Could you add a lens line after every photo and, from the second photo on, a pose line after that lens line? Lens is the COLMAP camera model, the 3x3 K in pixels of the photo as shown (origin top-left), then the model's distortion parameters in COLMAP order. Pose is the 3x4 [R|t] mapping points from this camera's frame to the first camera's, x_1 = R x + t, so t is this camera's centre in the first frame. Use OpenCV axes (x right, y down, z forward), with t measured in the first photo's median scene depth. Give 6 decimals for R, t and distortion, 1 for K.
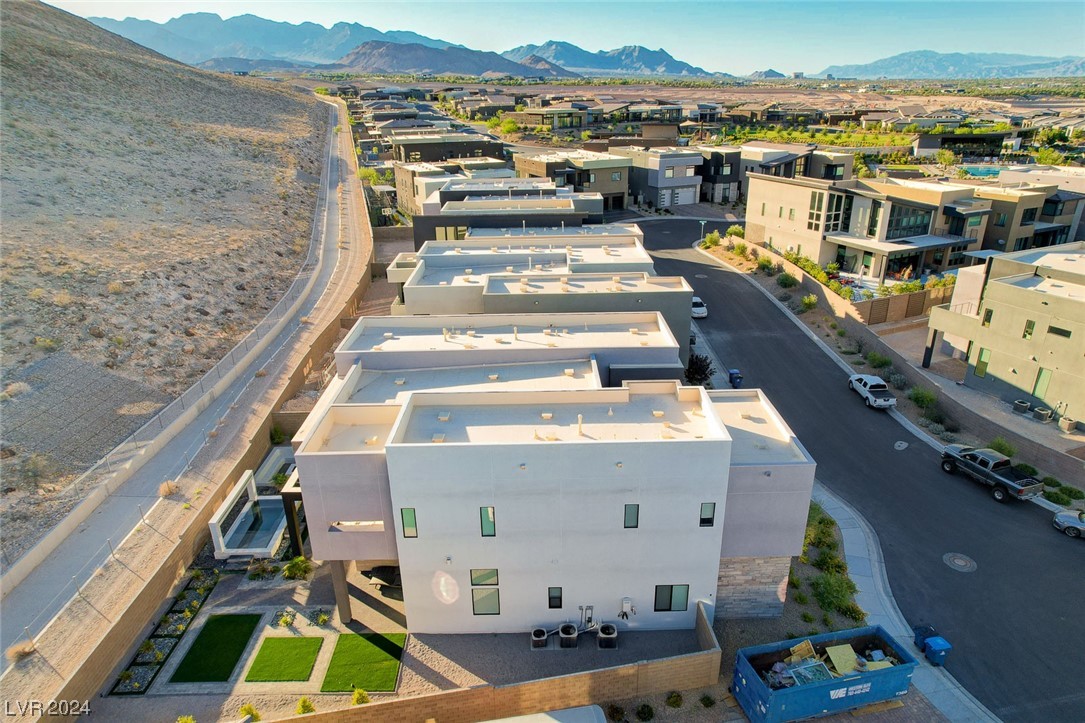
lens RADIAL K [[690.1, 0, 544.4], [0, 690.1, 366.4], [0, 0, 1]] dist [-0.066290, 0.081808]
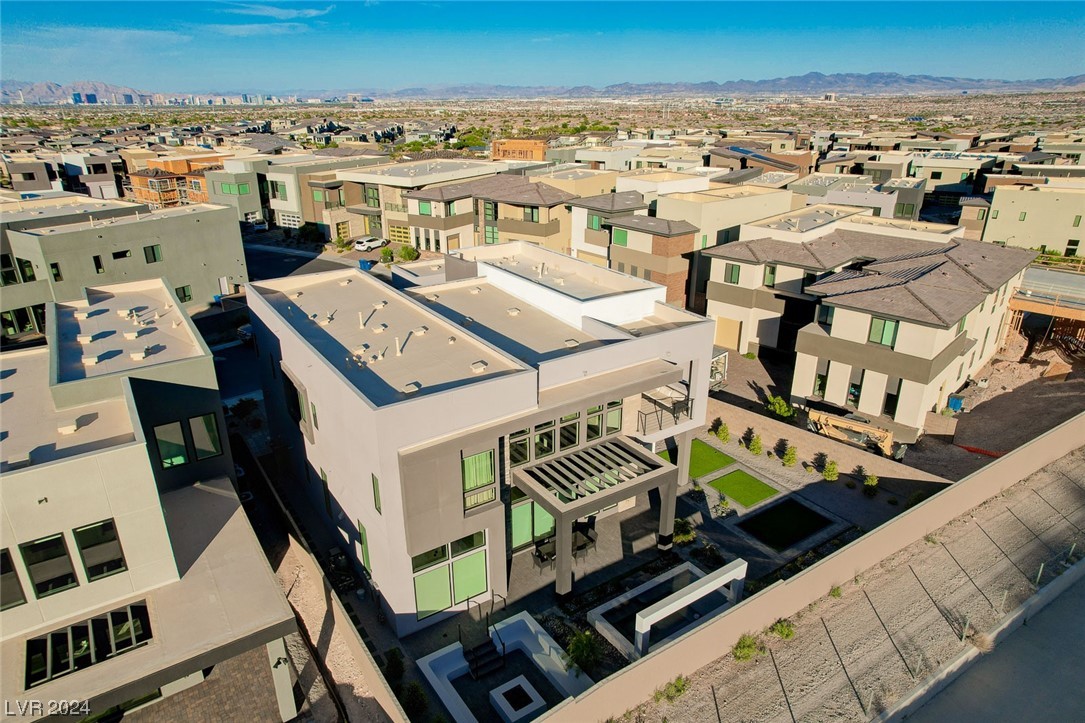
lens RADIAL K [[690.1, 0, 544.4], [0, 690.1, 366.4], [0, 0, 1]] dist [-0.066290, 0.081808]
pose [[-0.554836, -0.297207, 0.777062, -0.643954], [0.326446, 0.781335, 0.531929, -0.291905], [-0.765239, 0.548802, -0.336491, 0.950926]]
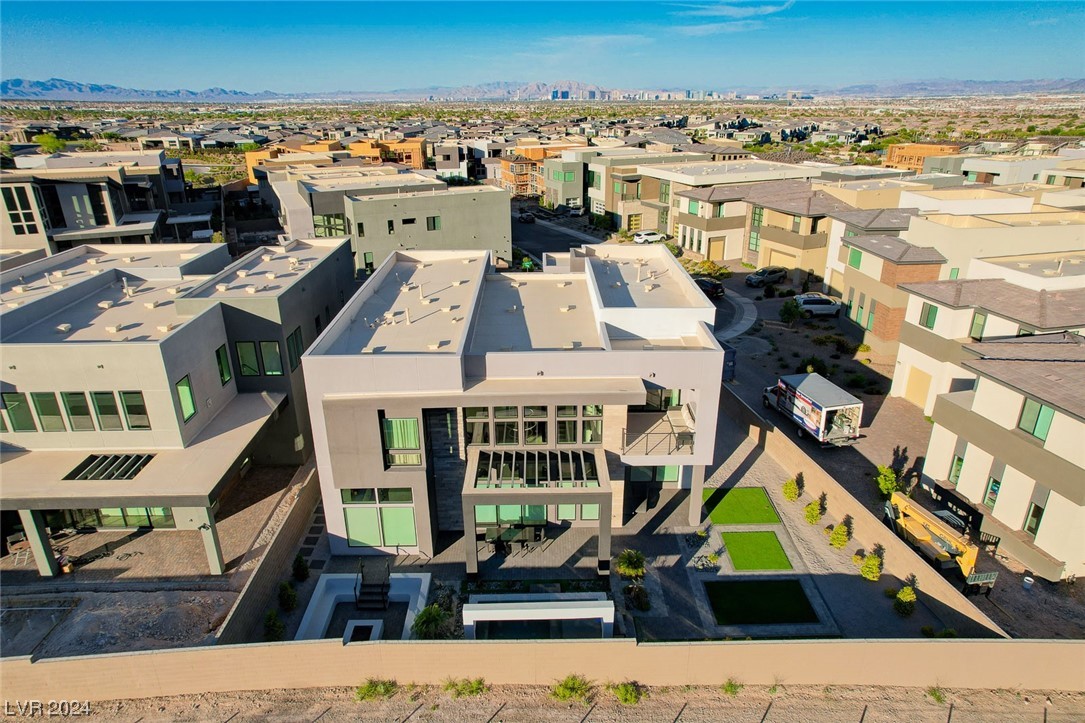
lens RADIAL K [[690.1, 0, 544.4], [0, 690.1, 366.4], [0, 0, 1]] dist [-0.066290, 0.081808]
pose [[-0.005510, -0.362113, 0.932118, -0.757997], [0.389273, 0.857828, 0.335554, -0.167490], [-0.921106, 0.364697, 0.136235, 0.647327]]
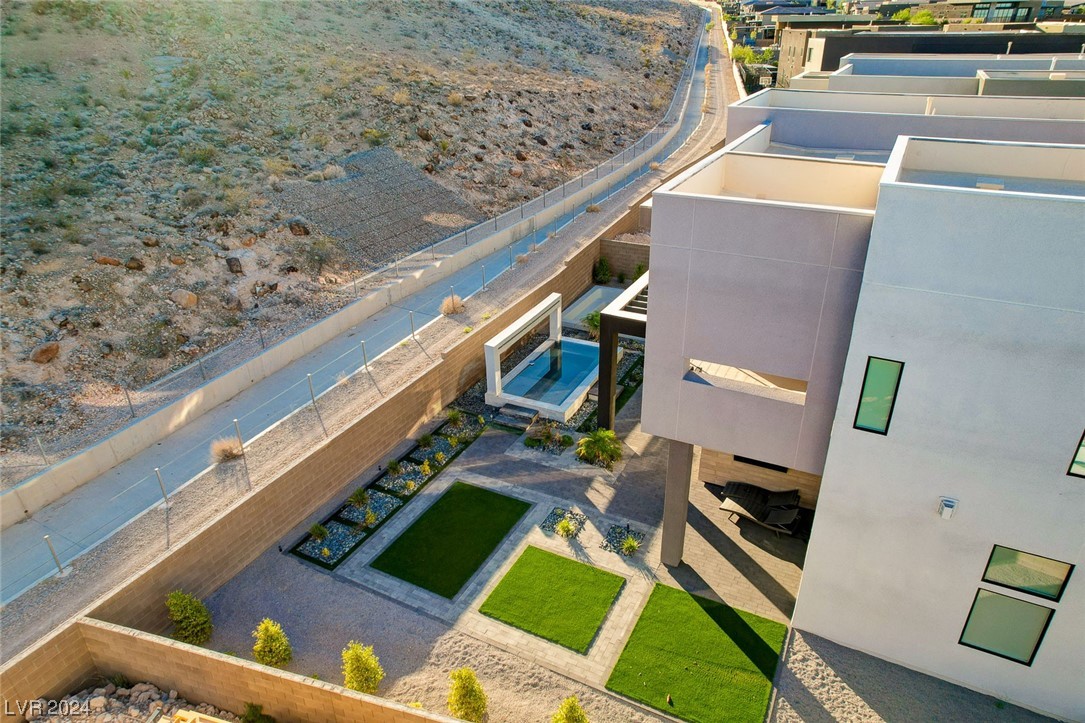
lens RADIAL K [[690.1, 0, 544.4], [0, 690.1, 366.4], [0, 0, 1]] dist [-0.066290, 0.081808]
pose [[0.885921, 0.211350, -0.412887, -0.125407], [-0.176999, 0.976838, 0.120245, 0.117993], [0.428737, -0.033447, 0.902810, 0.320292]]
